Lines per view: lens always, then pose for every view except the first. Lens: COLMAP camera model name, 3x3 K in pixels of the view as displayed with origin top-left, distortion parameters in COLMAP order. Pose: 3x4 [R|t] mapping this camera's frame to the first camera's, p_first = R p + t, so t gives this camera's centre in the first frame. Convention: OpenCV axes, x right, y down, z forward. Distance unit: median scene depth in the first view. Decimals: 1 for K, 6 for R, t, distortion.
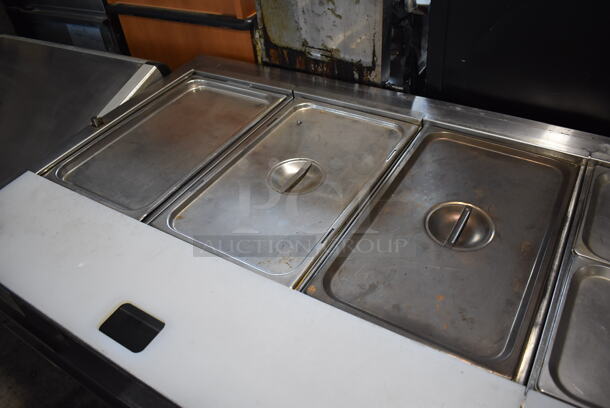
lens RADIAL K [[472.4, 0, 306.6], [0, 472.4, 212.2], [0, 0, 1]] dist [-0.088930, 0.008318]
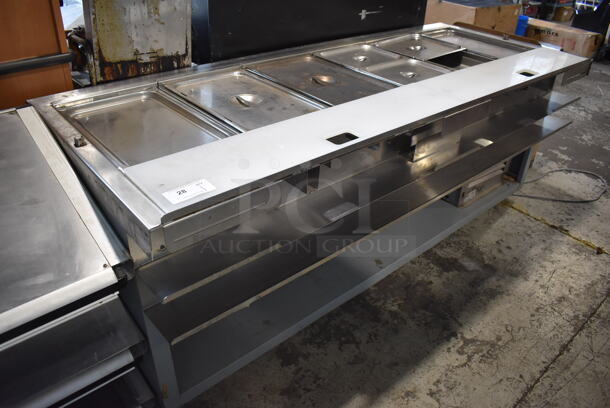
lens RADIAL K [[472.4, 0, 306.6], [0, 472.4, 212.2], [0, 0, 1]] dist [-0.088930, 0.008318]
pose [[0.285803, -0.430102, 0.856346, -1.142938], [0.602385, 0.775625, 0.188515, 0.032795], [-0.745284, 0.461973, 0.480763, 0.211971]]
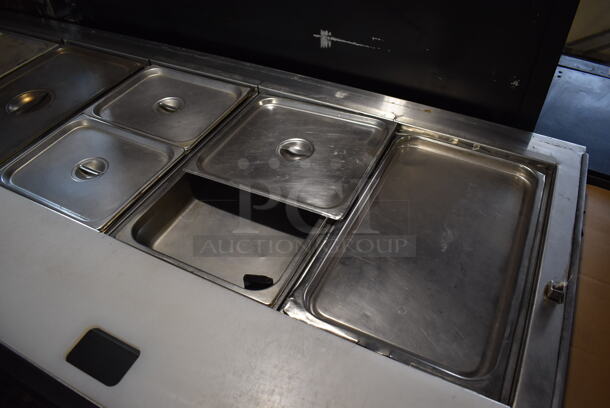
lens RADIAL K [[472.4, 0, 306.6], [0, 472.4, 212.2], [0, 0, 1]] dist [-0.088930, 0.008318]
pose [[0.992219, 0.006632, 0.124328, 0.660636], [-0.009085, 0.999775, 0.019169, 0.226995], [-0.124172, -0.020149, 0.992056, -0.336324]]
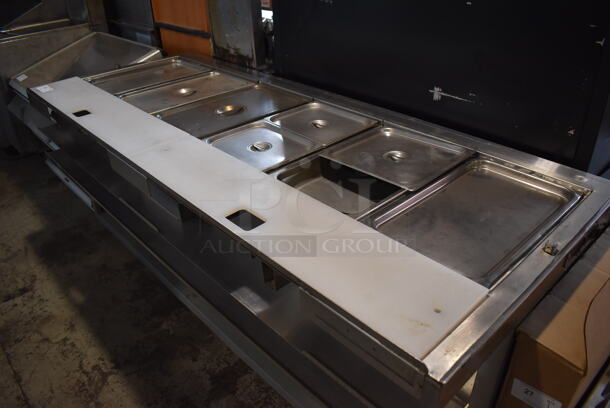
lens RADIAL K [[472.4, 0, 306.6], [0, 472.4, 212.2], [0, 0, 1]] dist [-0.088930, 0.008318]
pose [[0.960919, 0.203584, -0.187586, 0.770006], [-0.232380, 0.961466, -0.146912, 0.477685], [0.150449, 0.184762, 0.971199, -0.642766]]
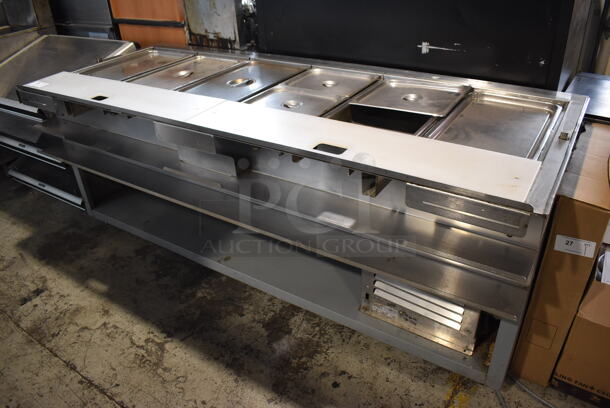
lens RADIAL K [[472.4, 0, 306.6], [0, 472.4, 212.2], [0, 0, 1]] dist [-0.088930, 0.008318]
pose [[0.998382, 0.056841, 0.001518, 0.454385], [-0.055651, 0.982269, -0.179029, 0.716434], [-0.011667, 0.178655, 0.983843, -0.807845]]
